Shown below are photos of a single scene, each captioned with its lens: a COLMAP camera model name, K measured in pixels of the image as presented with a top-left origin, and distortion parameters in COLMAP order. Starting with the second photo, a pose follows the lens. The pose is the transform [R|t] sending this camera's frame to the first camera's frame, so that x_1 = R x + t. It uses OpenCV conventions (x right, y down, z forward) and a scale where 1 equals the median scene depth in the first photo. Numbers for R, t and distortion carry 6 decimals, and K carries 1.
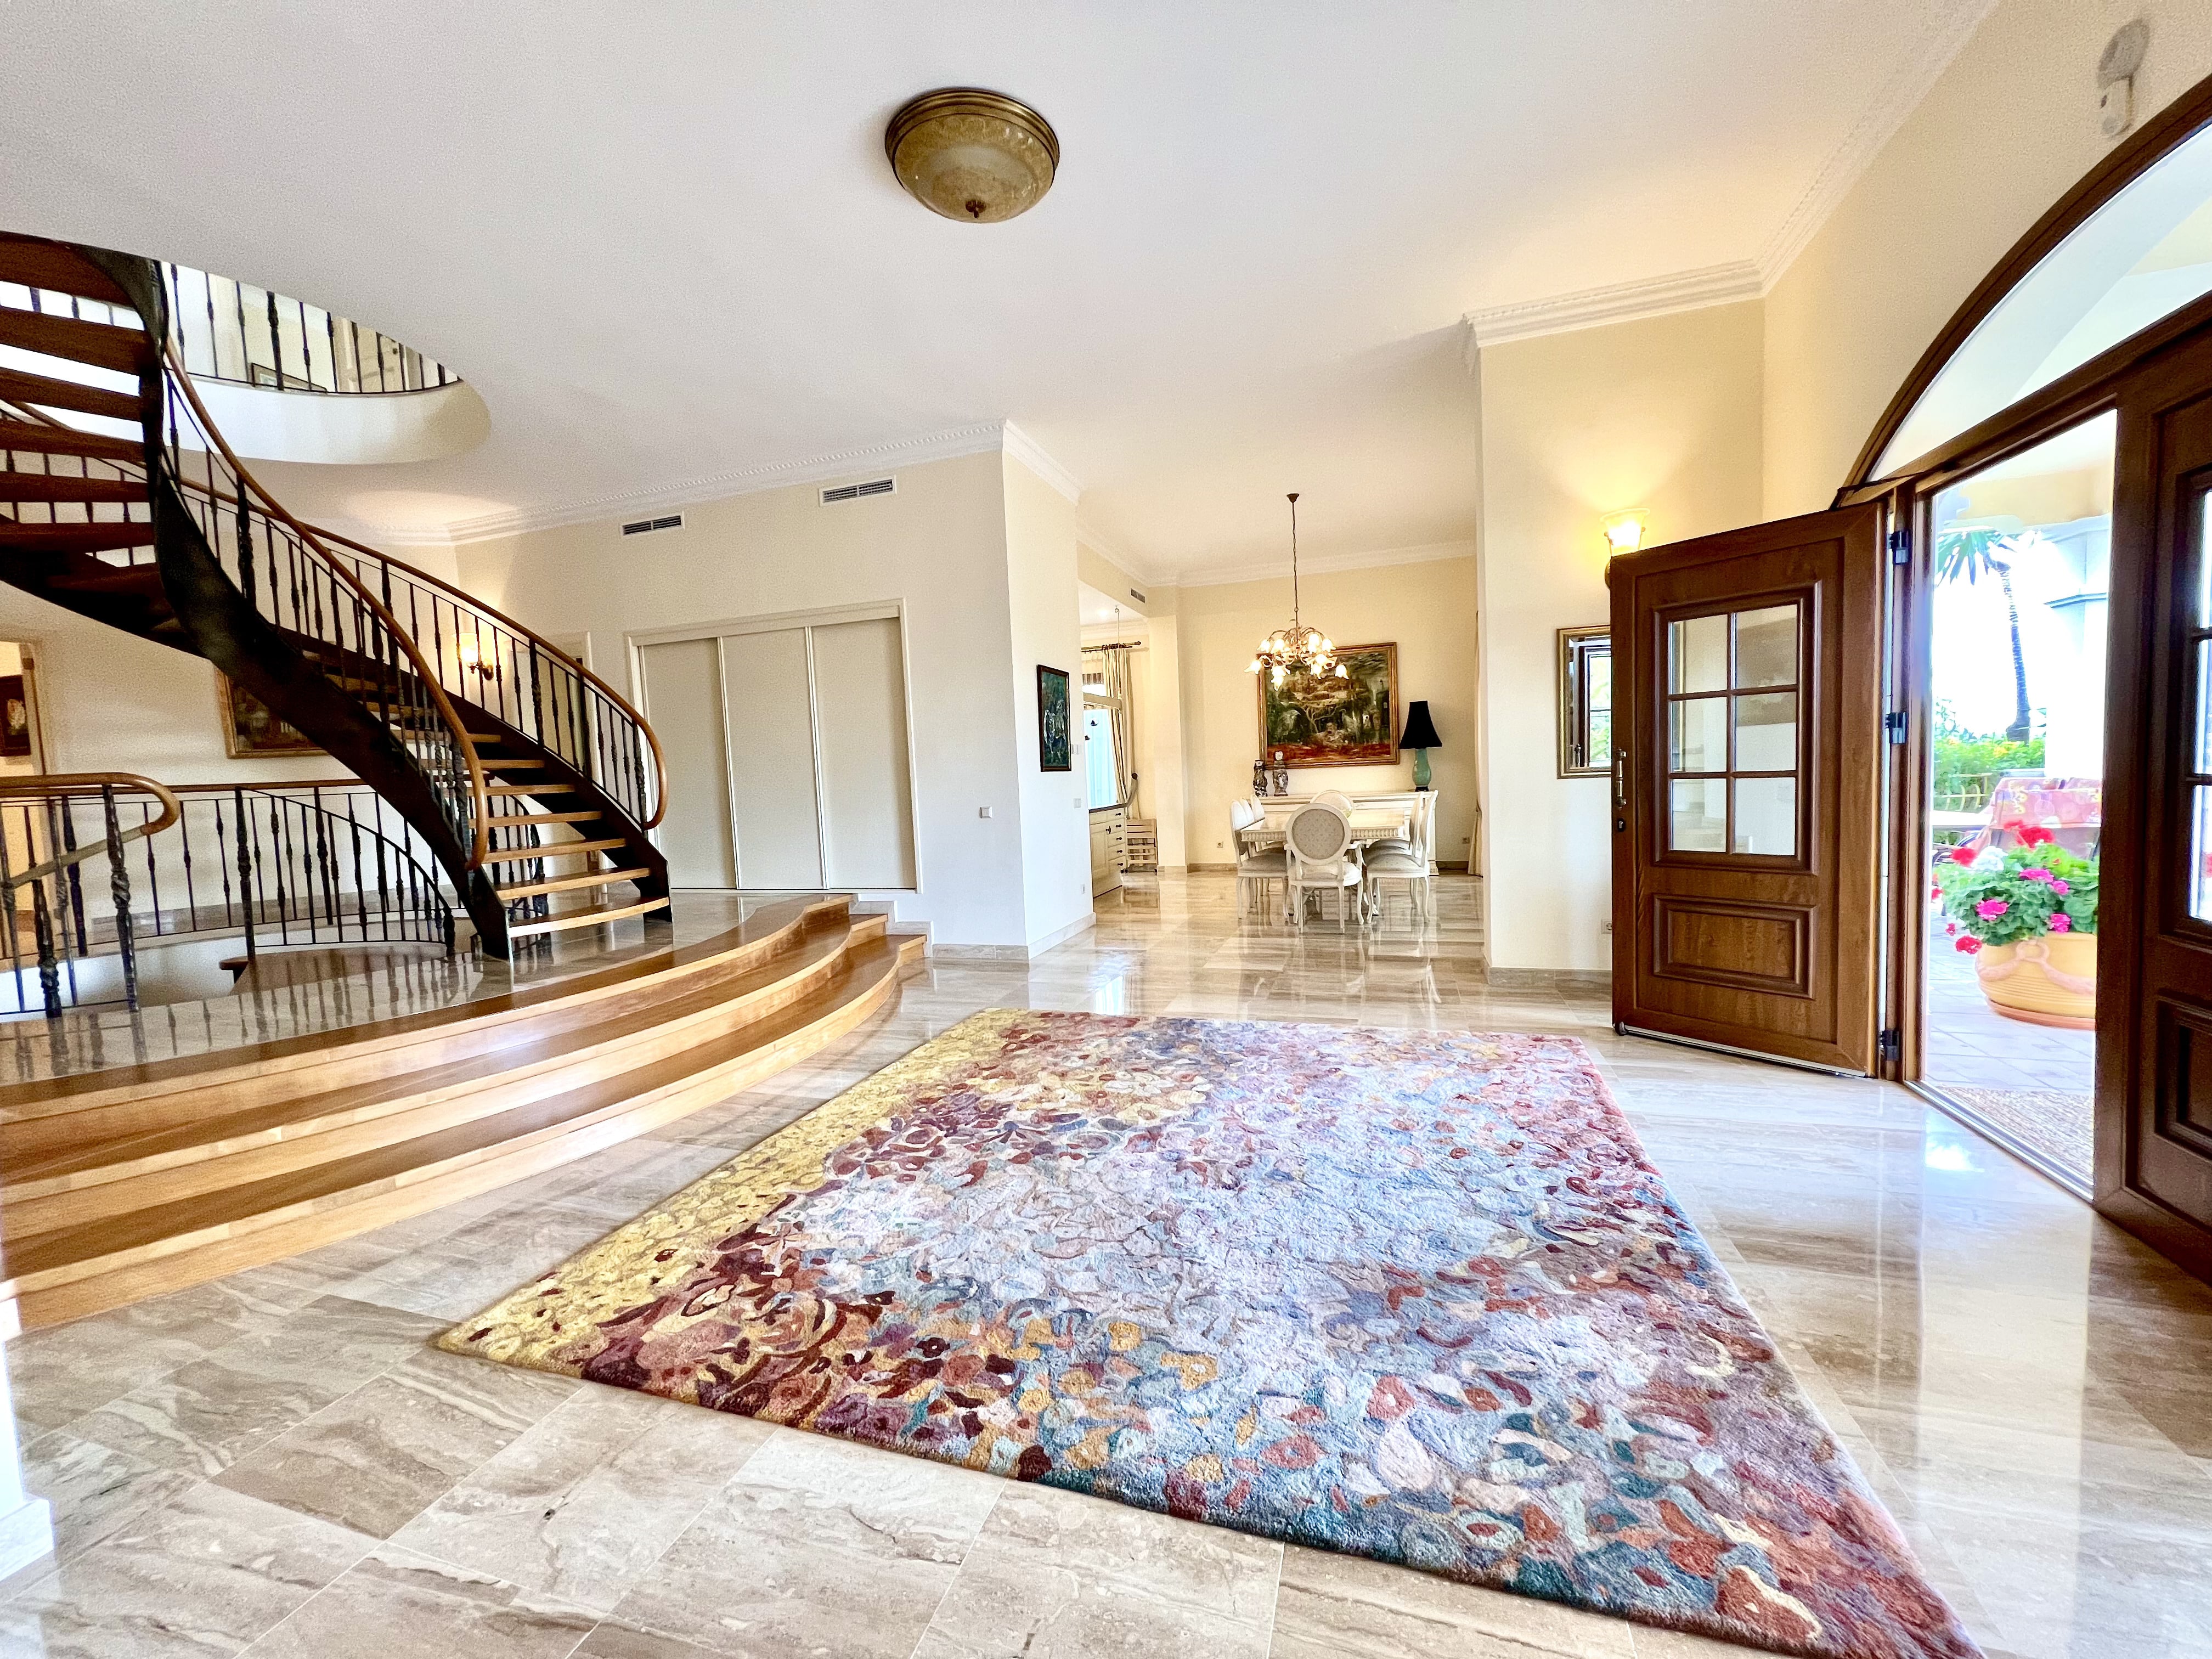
lens RADIAL K [[881.6, 0, 1103.0], [0, 881.6, 828.8], [0, 0, 1]] dist [0.000148, 0.000309]
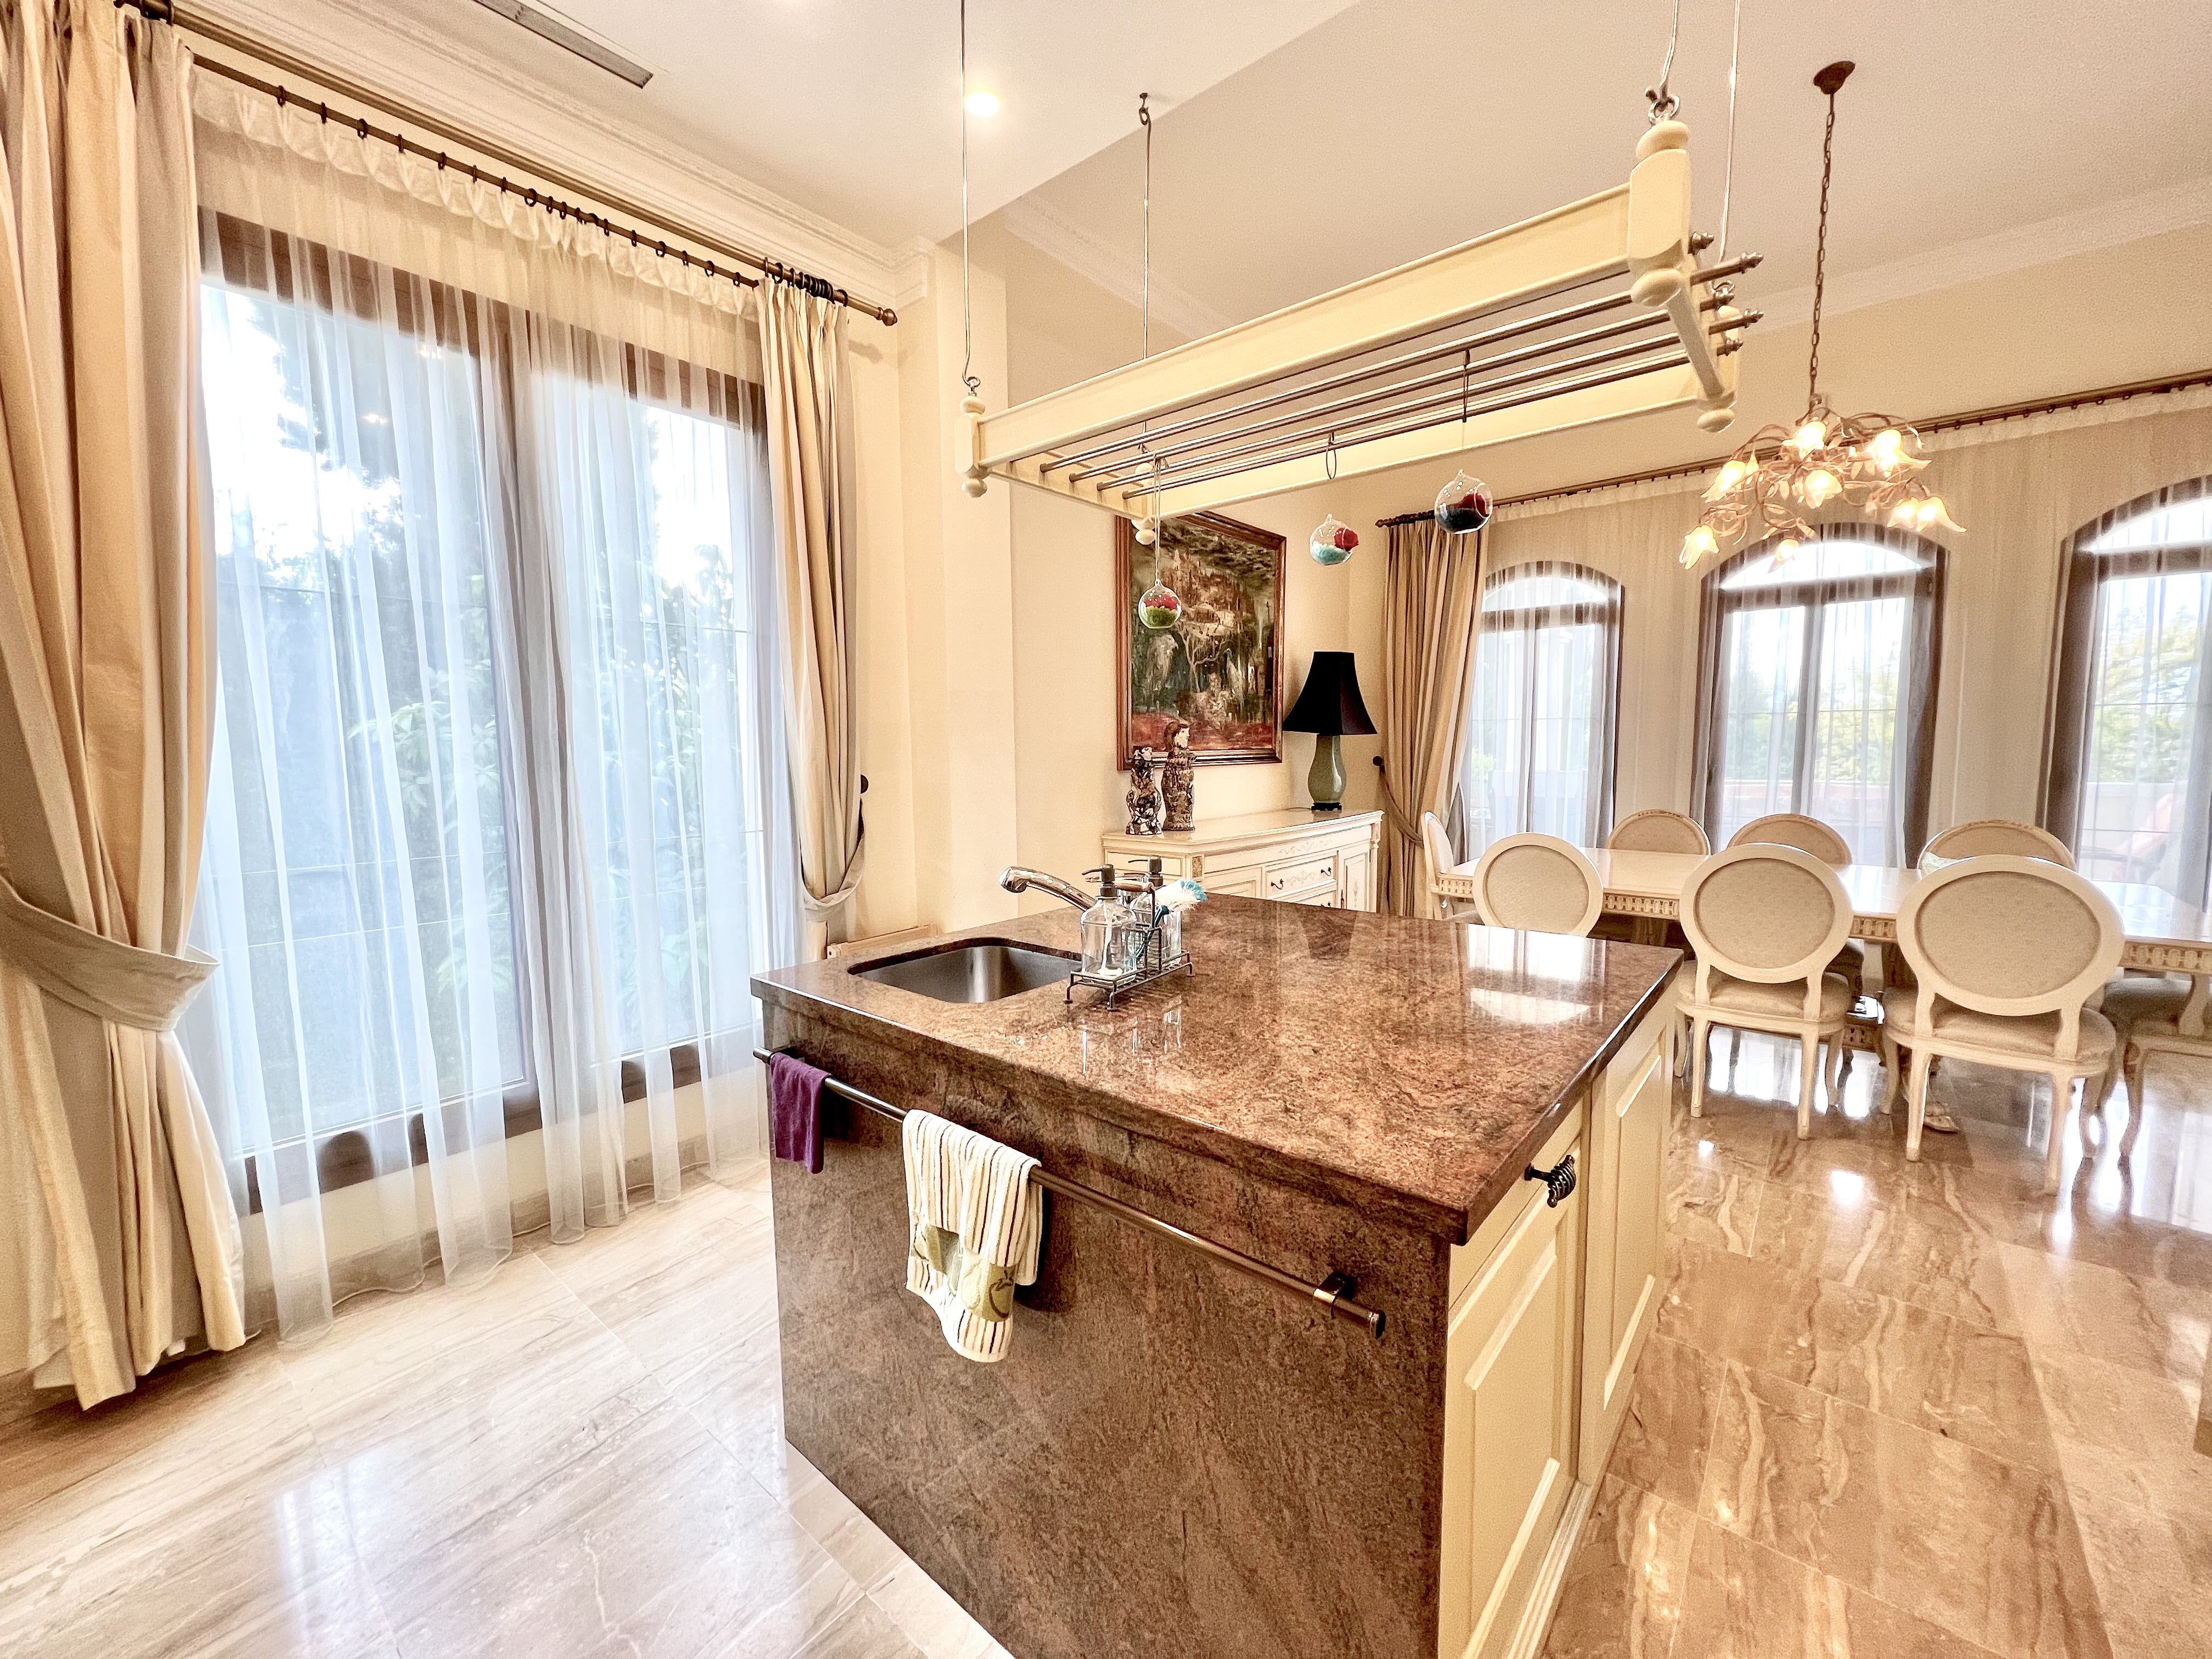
lens RADIAL K [[881.6, 0, 1102.1], [0, 881.6, 840.0], [0, 0, 1]] dist [0.000148, 0.000309]
pose [[0.383579, -0.062985, 0.921358, -0.220852], [0.052575, 0.997543, 0.046305, -0.054782], [-0.922010, 0.030678, 0.385948, 0.877324]]
